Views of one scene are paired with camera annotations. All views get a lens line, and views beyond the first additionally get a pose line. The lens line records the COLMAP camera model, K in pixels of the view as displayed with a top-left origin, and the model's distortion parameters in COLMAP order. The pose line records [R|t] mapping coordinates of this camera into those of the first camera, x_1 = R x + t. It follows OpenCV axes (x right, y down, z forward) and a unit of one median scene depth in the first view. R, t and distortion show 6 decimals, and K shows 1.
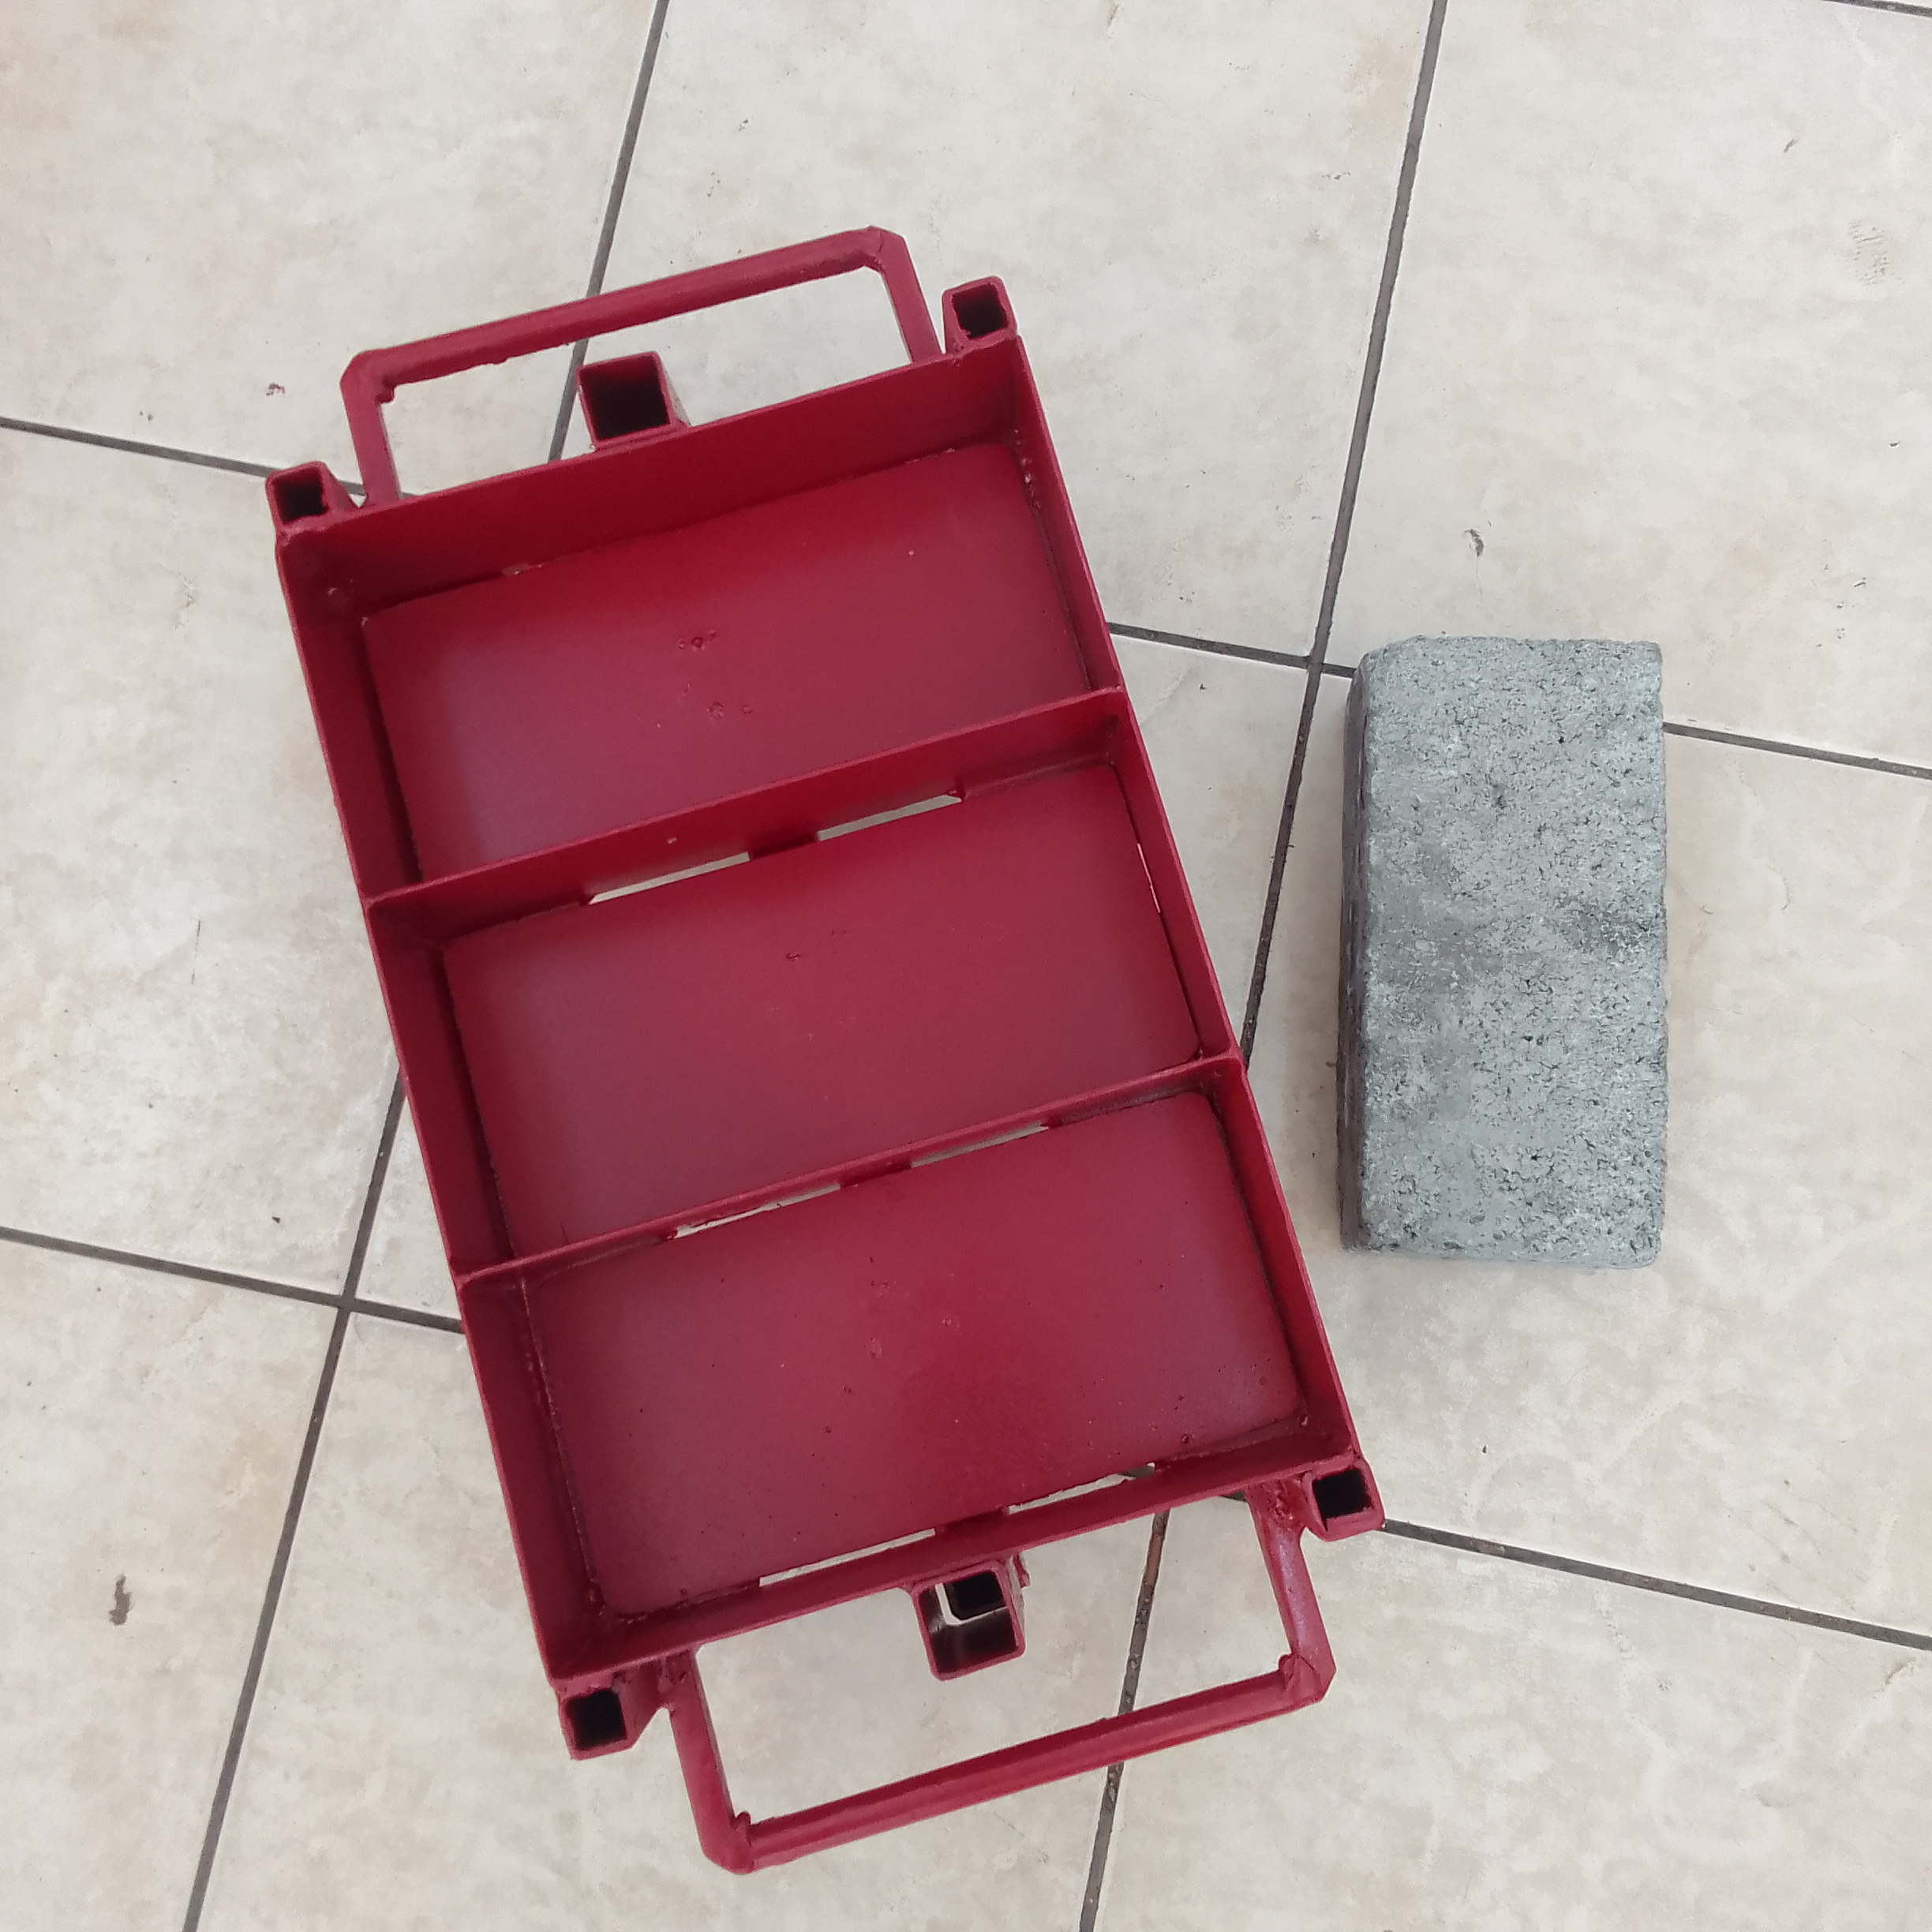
lens RADIAL K [[1966.8, 0, 959.4], [0, 1966.8, 938.9], [0, 0, 1]] dist [0.017932, 0.000000]
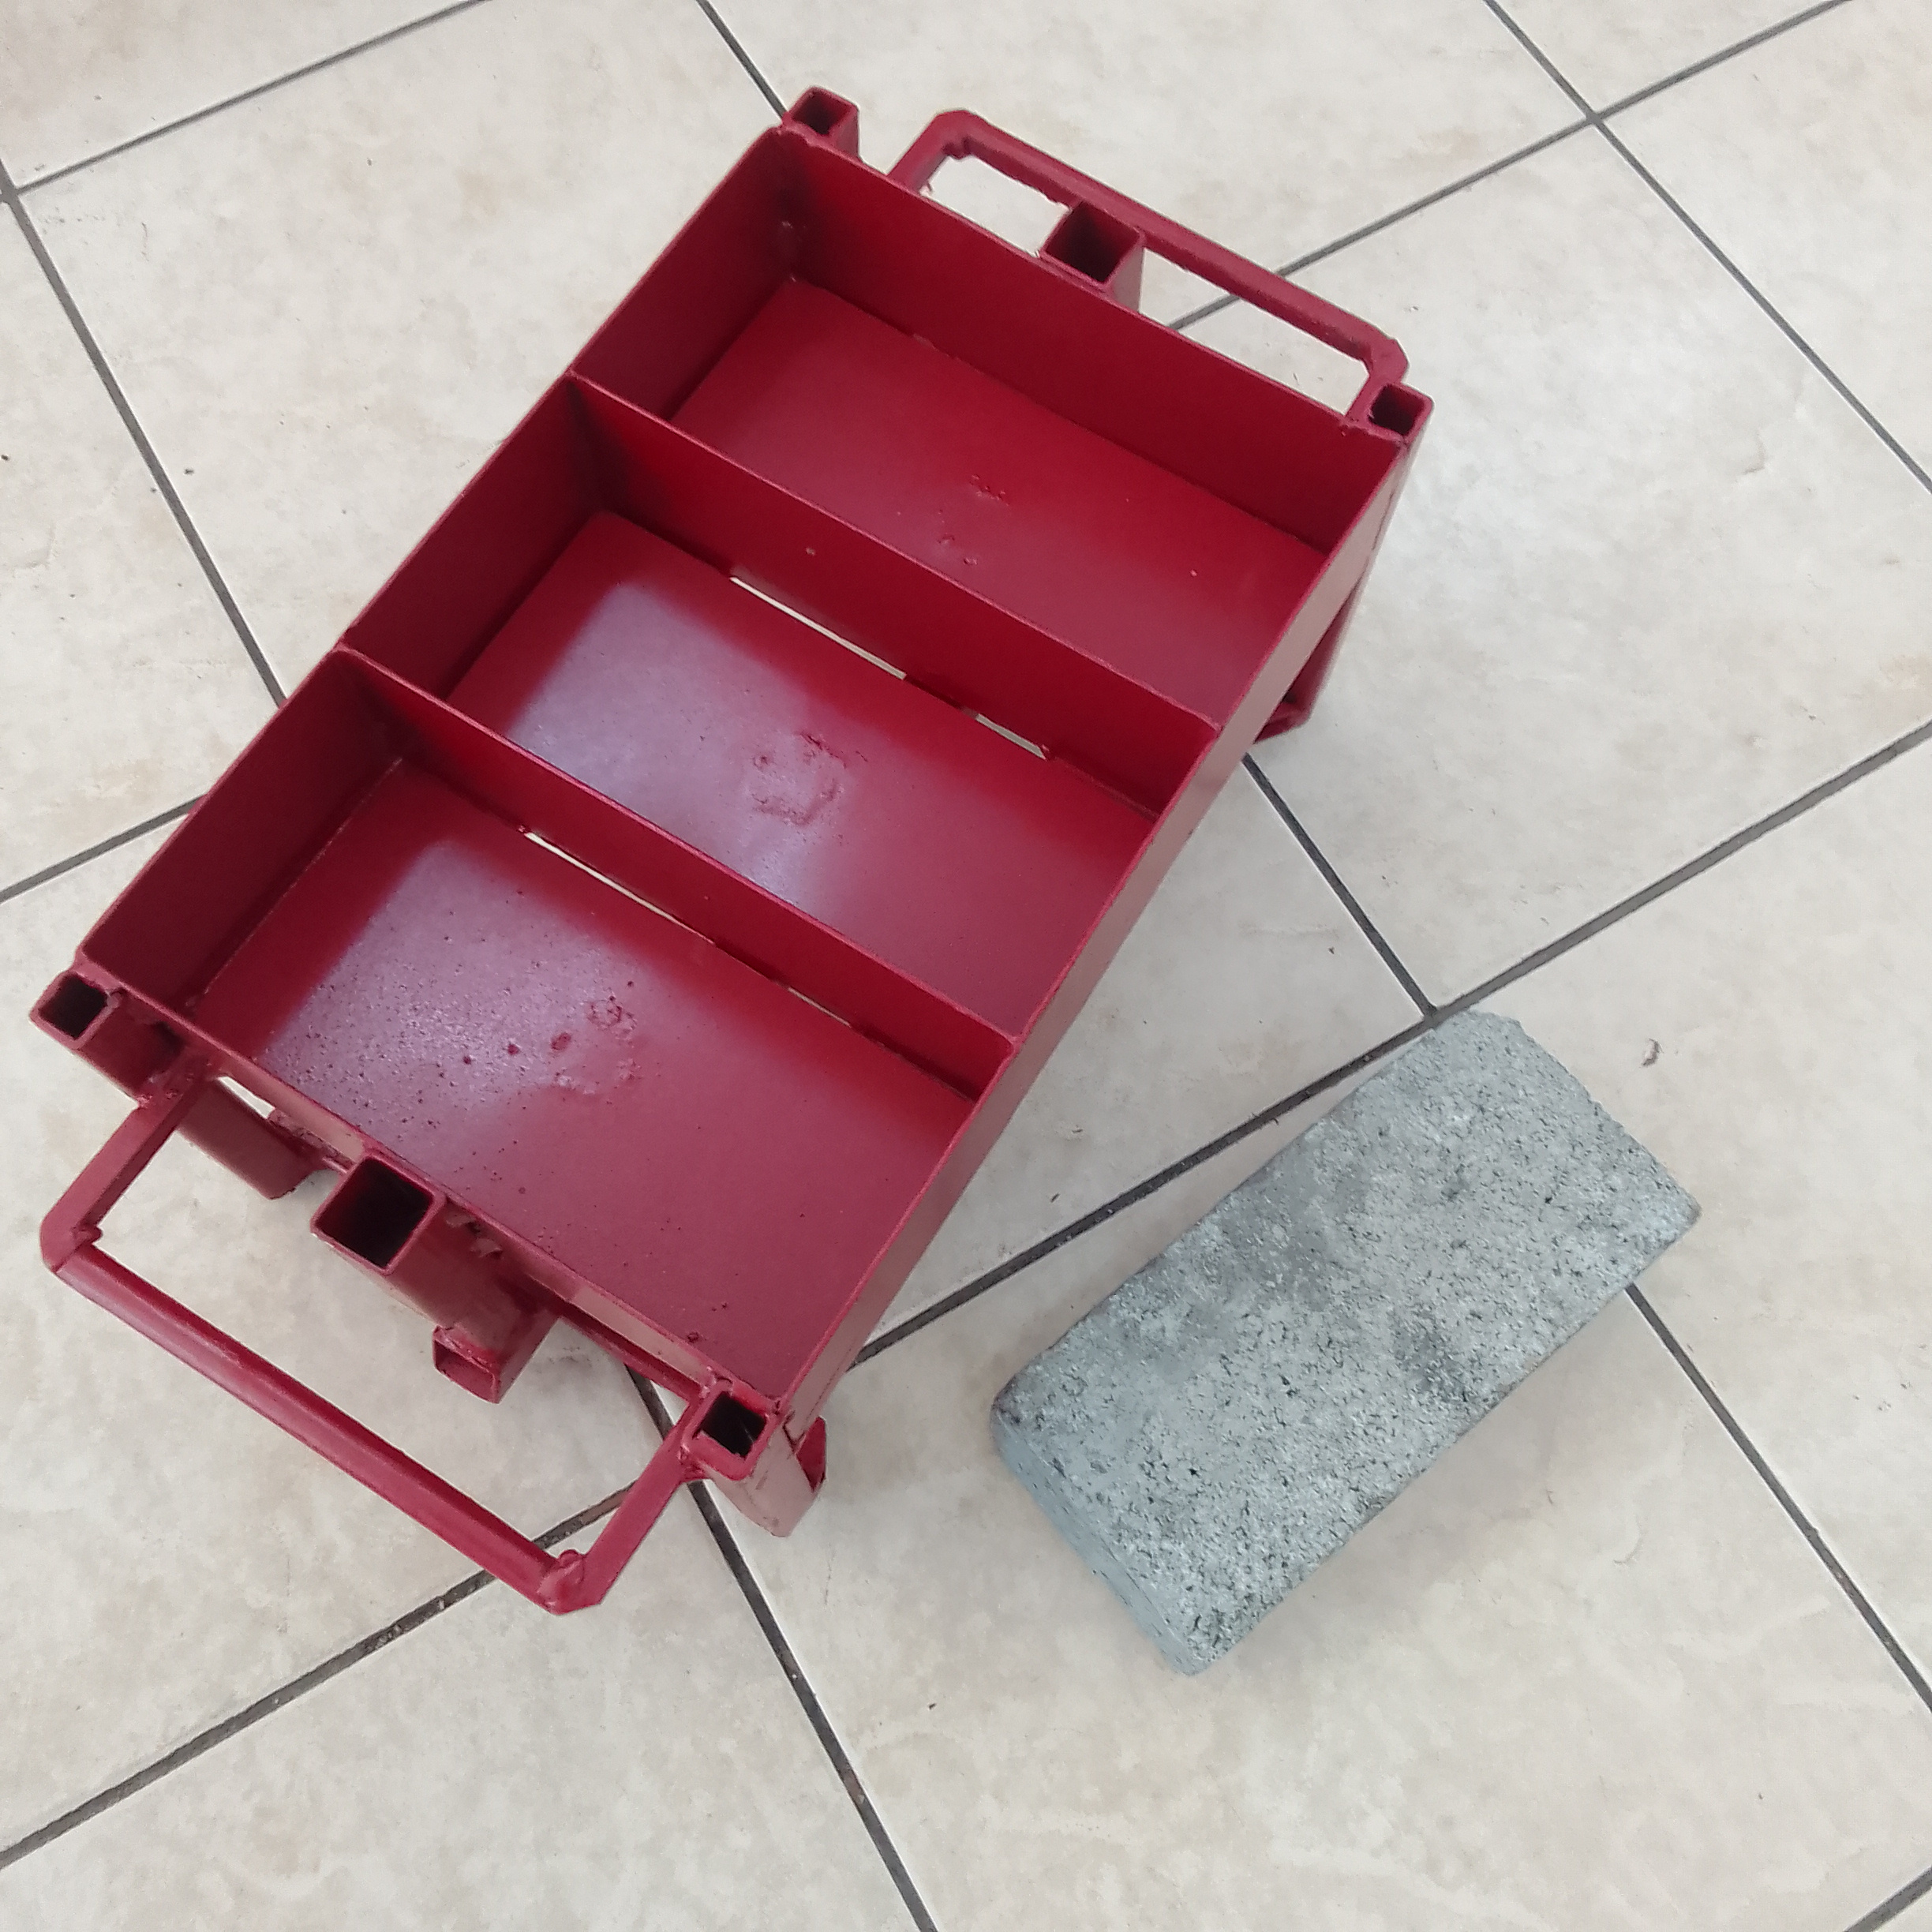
lens RADIAL K [[1966.8, 0, 964.1], [0, 1966.8, 946.3], [0, 0, 1]] dist [0.017932, 0.000000]
pose [[0.671261, 0.703906, -0.232215, 0.247620], [-0.736844, 0.667699, -0.106013, 0.116718], [0.080427, 0.242269, 0.966870, 0.056979]]
